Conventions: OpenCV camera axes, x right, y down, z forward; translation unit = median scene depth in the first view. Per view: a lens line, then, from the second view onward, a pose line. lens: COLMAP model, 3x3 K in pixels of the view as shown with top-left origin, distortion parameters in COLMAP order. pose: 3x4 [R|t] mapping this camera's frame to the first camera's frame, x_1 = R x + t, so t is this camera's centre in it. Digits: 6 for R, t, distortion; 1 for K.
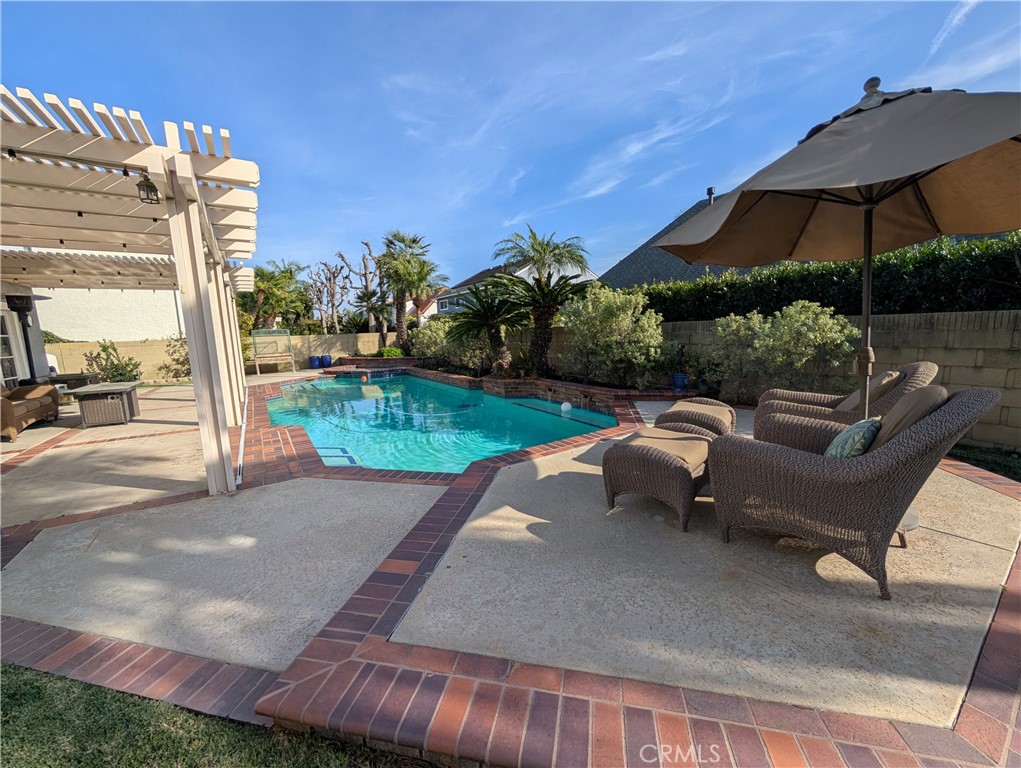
lens RADIAL K [[389.8, 0, 507.2], [0, 389.8, 384.5], [0, 0, 1]] dist [0.000023, 0.000274]
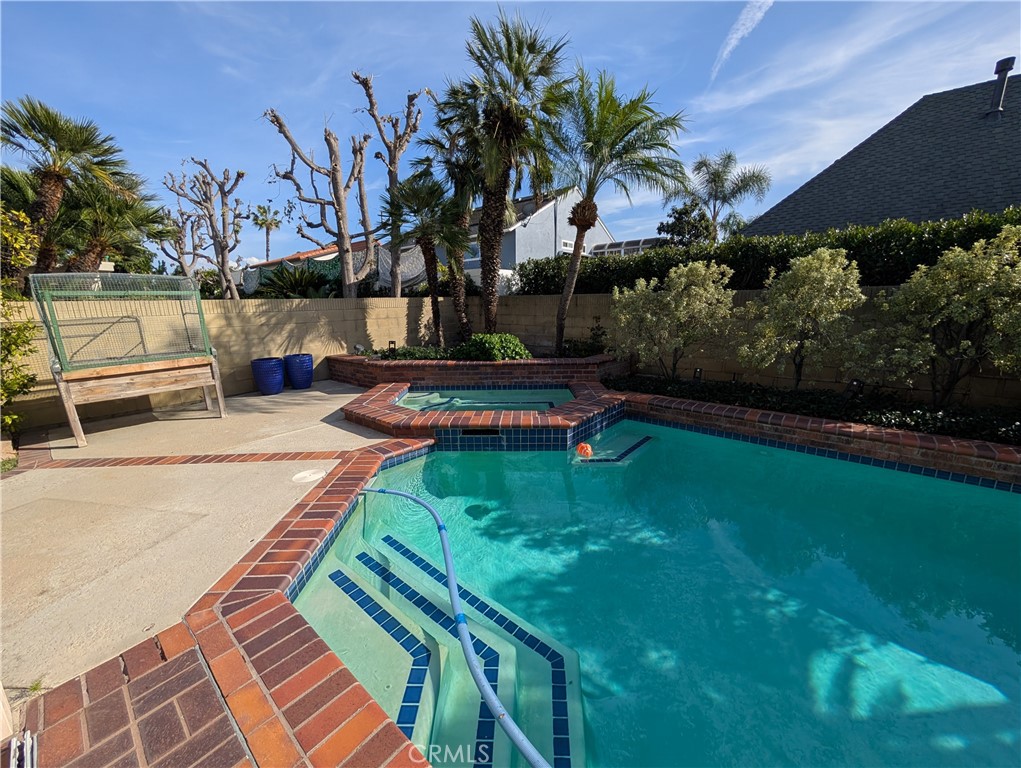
lens RADIAL K [[389.8, 0, 507.2], [0, 389.8, 384.5], [0, 0, 1]] dist [0.000023, 0.000274]
pose [[0.957077, -0.046224, 0.286126, -0.376537], [0.026546, 0.997031, 0.072275, -0.066917], [-0.288617, -0.061577, 0.955462, 0.575594]]
